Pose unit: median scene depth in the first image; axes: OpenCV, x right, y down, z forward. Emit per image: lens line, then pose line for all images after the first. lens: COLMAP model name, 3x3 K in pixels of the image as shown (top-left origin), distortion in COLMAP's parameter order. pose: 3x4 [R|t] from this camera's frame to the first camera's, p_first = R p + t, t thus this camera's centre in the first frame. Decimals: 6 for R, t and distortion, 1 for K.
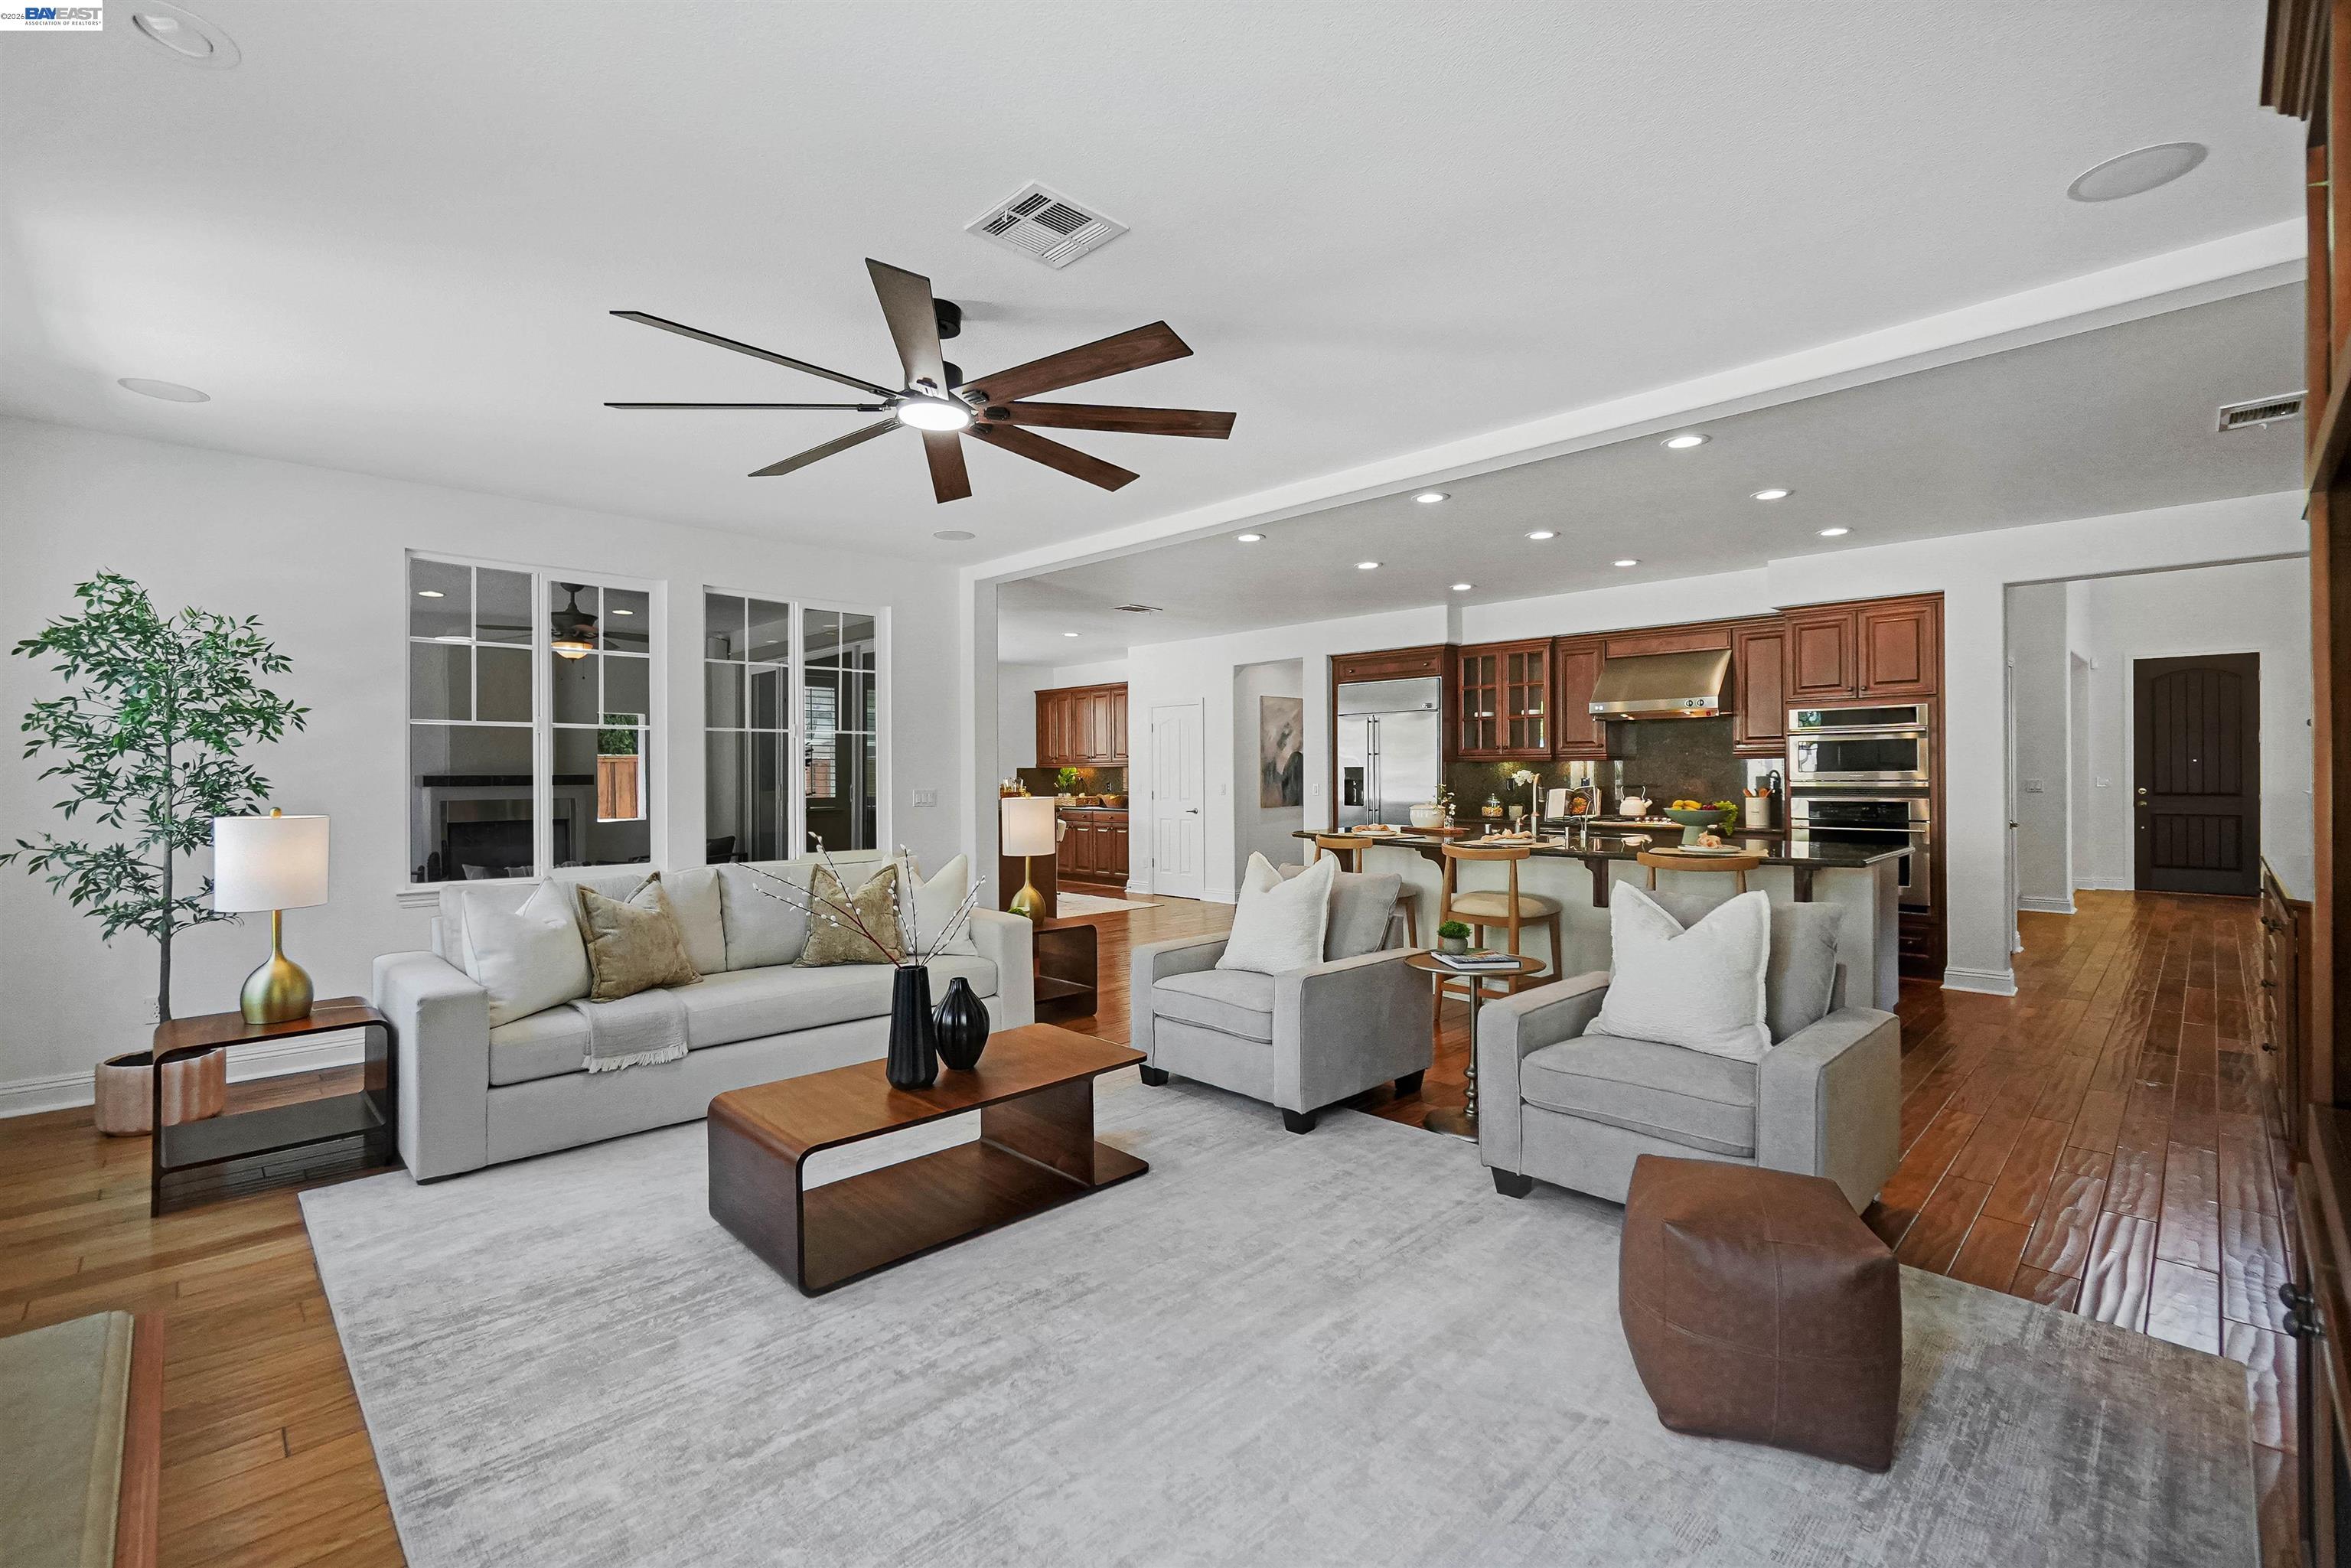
lens RADIAL K [[1016.3, 0, 1184.8], [0, 1016.3, 770.6], [0, 0, 1]] dist [-0.004551, 0.001380]
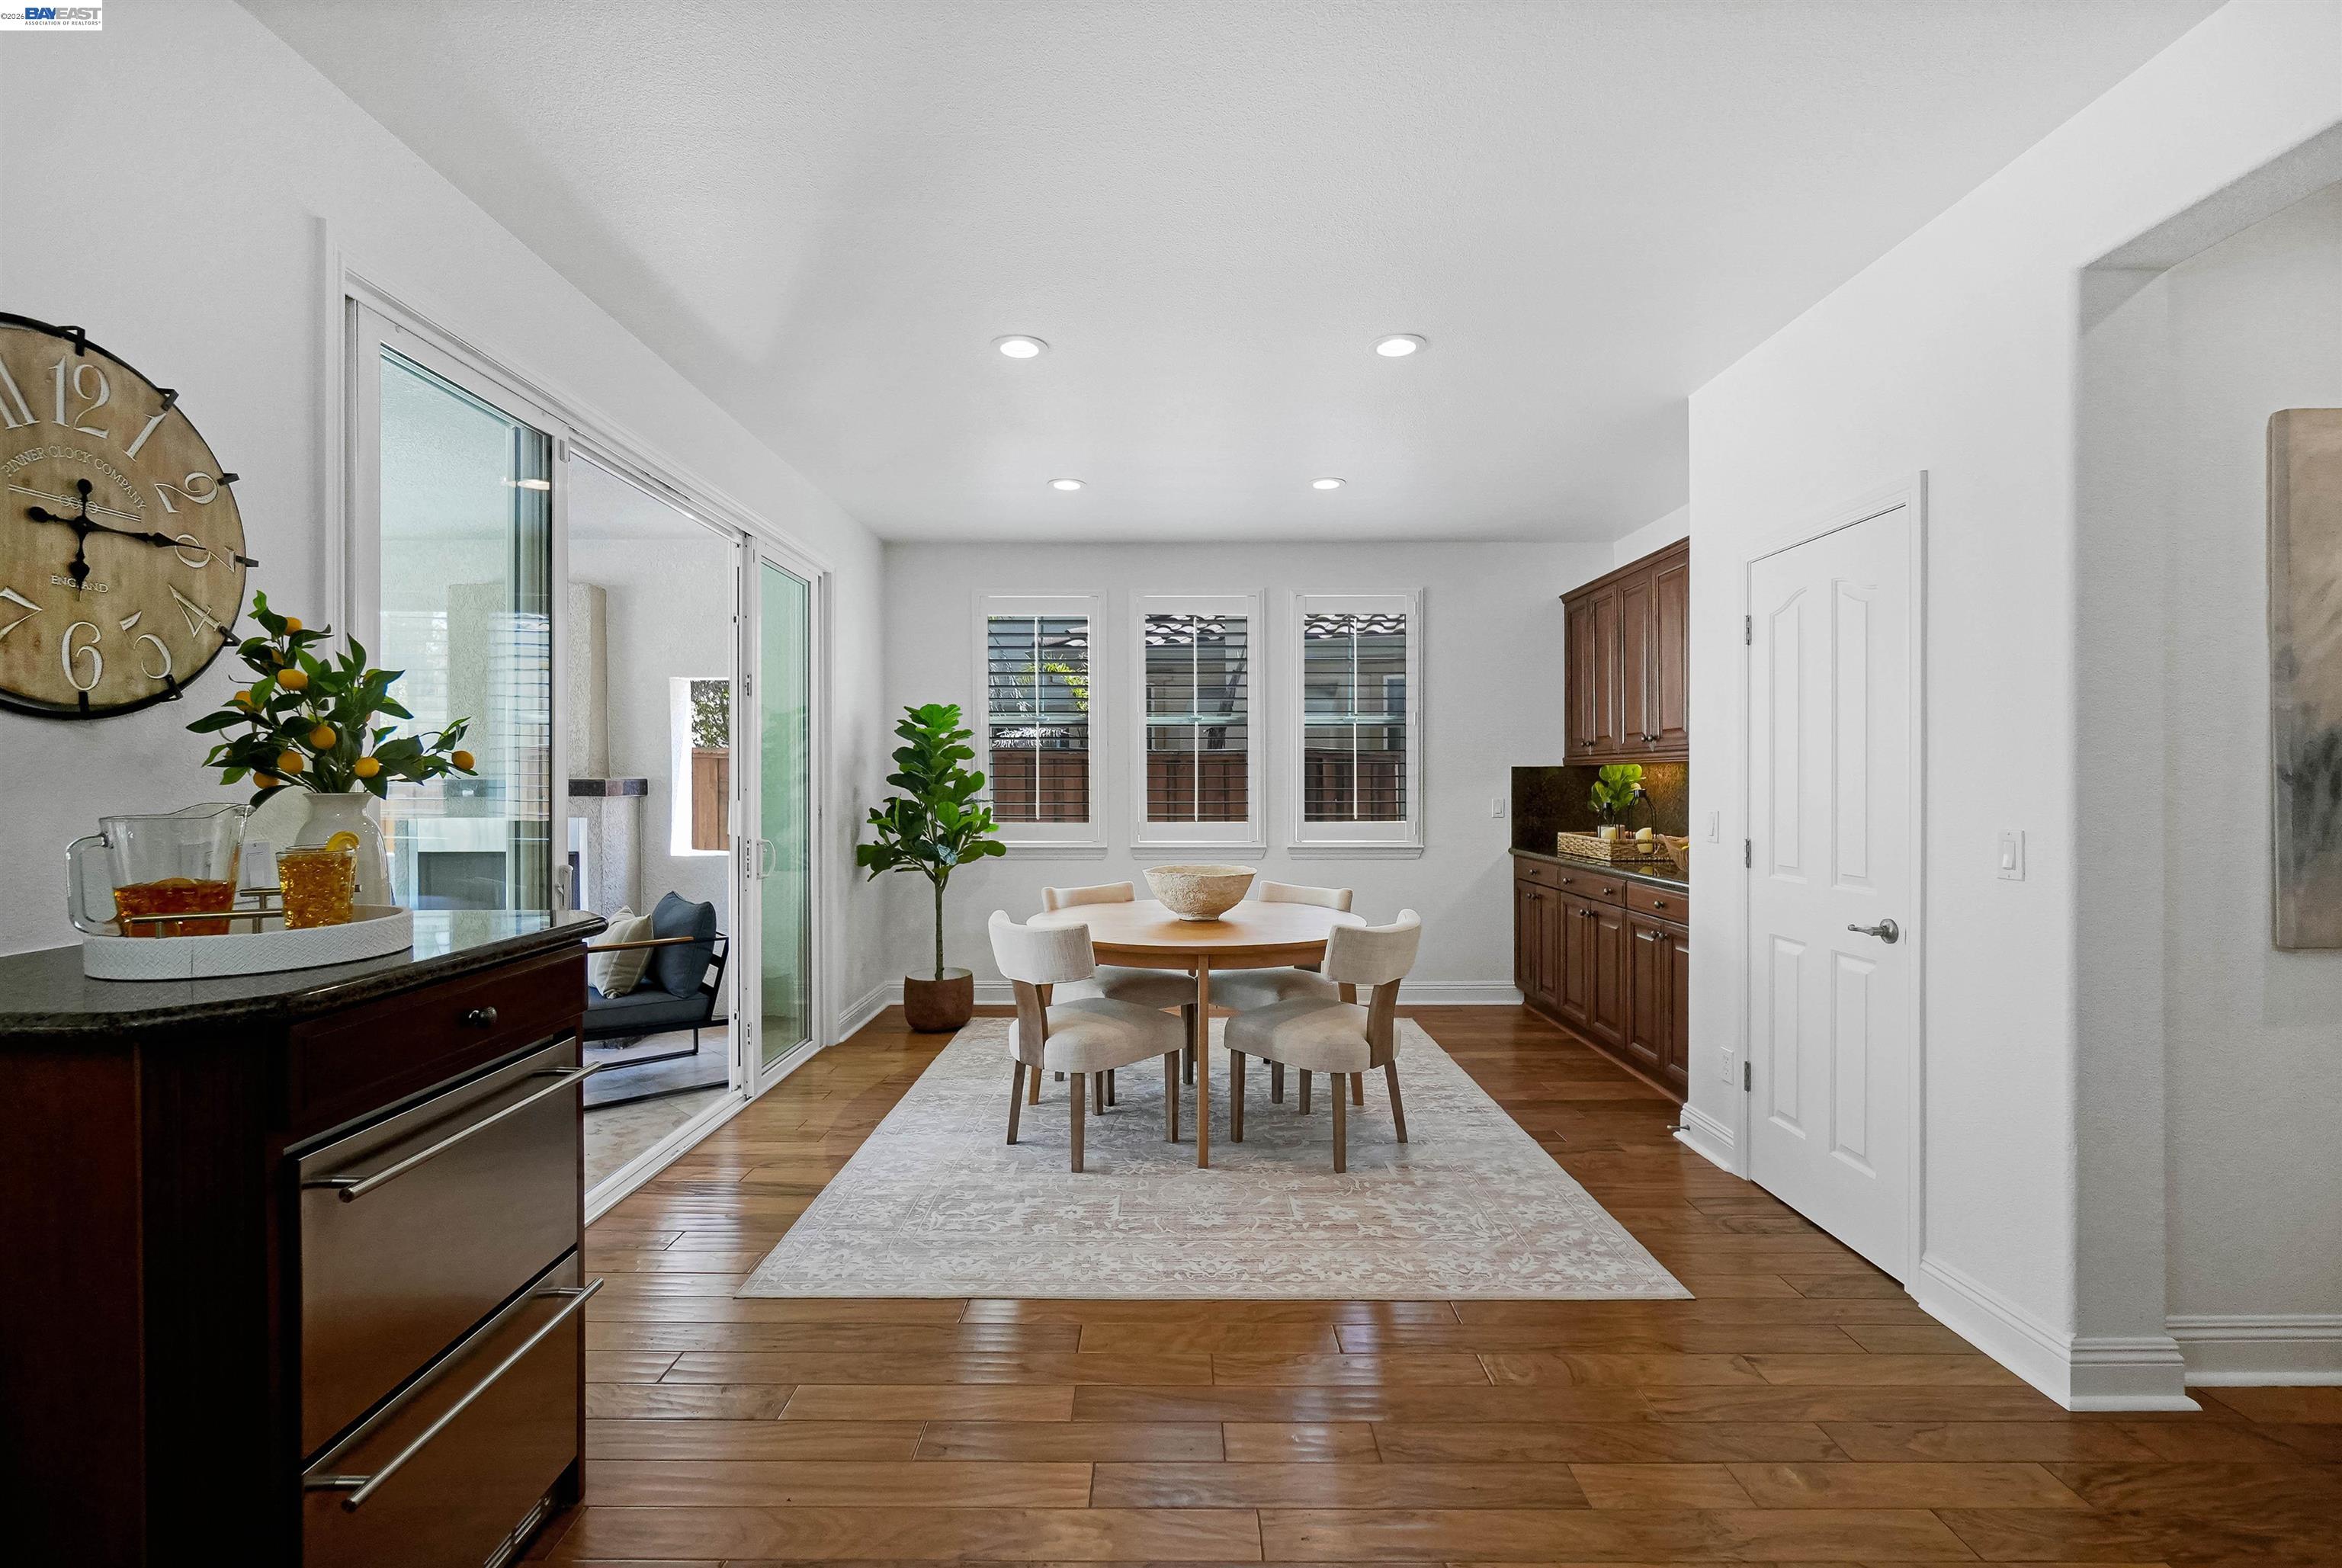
lens RADIAL K [[1012.3, 0, 1176.7], [0, 1012.3, 771.5], [0, 0, 1]] dist [-0.004551, 0.001380]
pose [[0.715076, 0.000864, -0.699046, 0.072037], [-0.000099, 0.999999, 0.001135, -0.000588], [0.699046, -0.000742, 0.715076, 0.854221]]
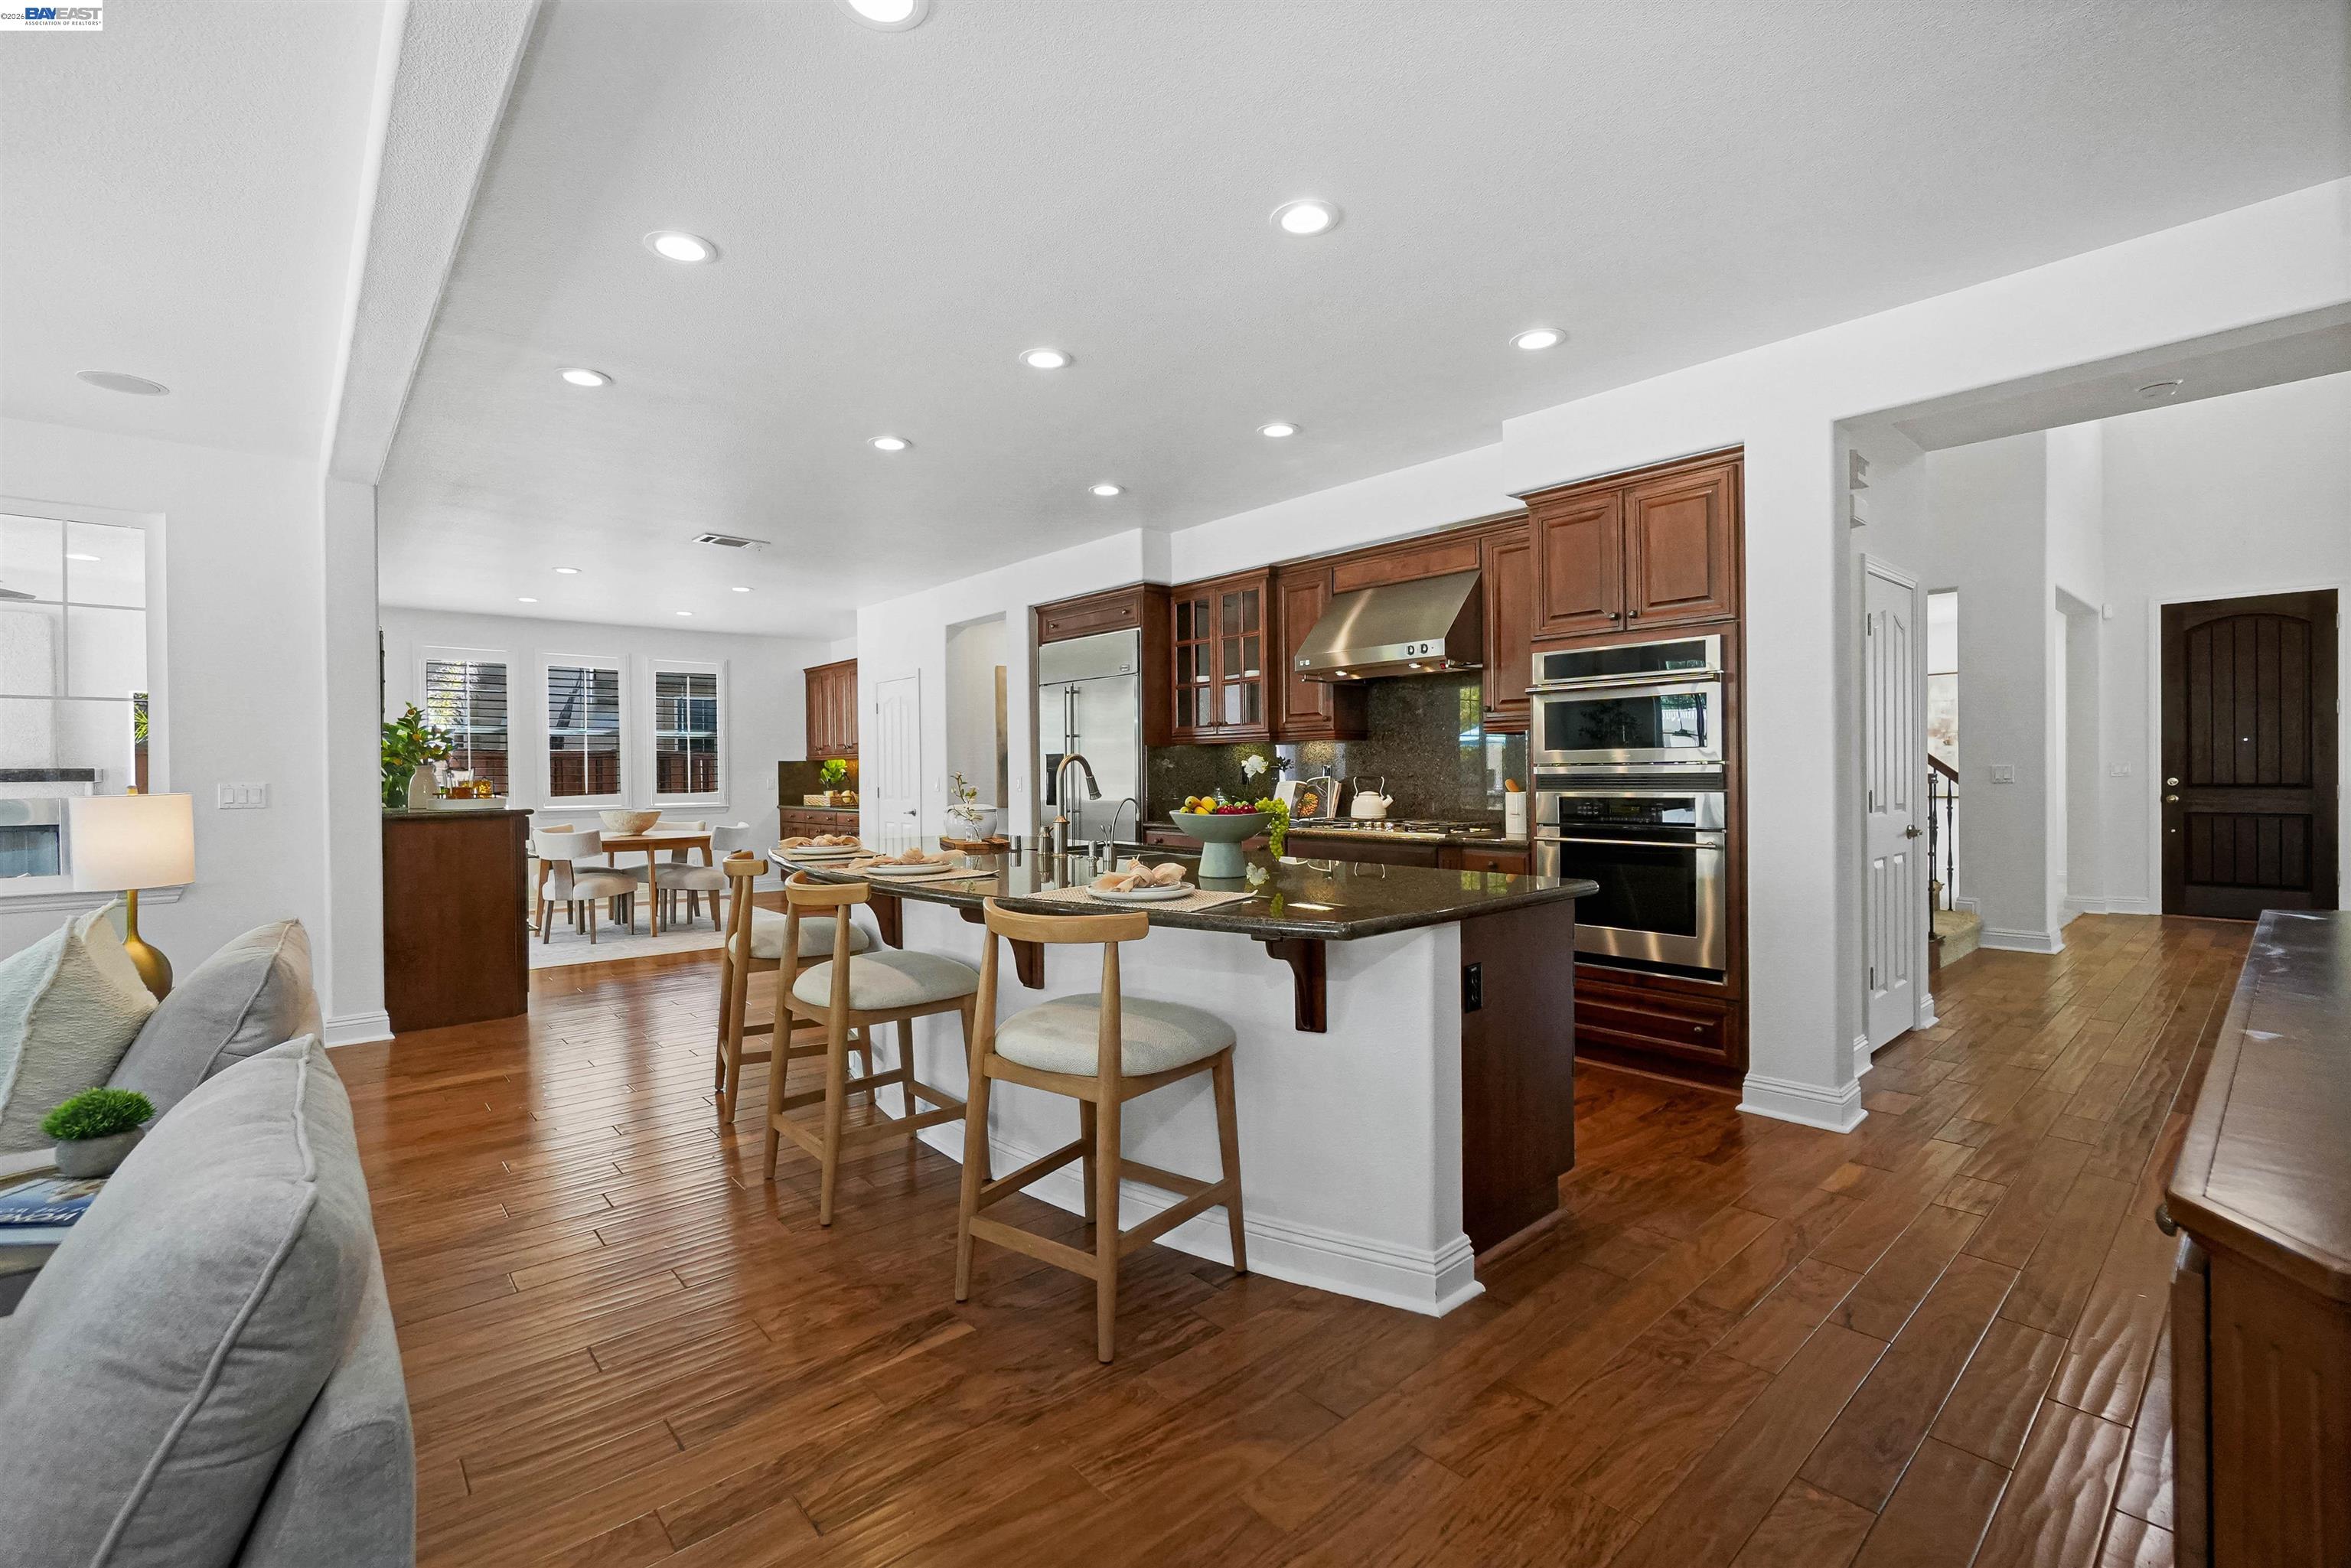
lens RADIAL K [[1016.3, 0, 1178.2], [0, 1016.3, 773.3], [0, 0, 1]] dist [-0.004551, 0.001380]
pose [[0.998682, -0.005135, -0.051066, 0.314633], [0.005404, 0.999972, 0.005131, 0.008210], [0.051038, -0.005400, 0.998682, 0.272119]]
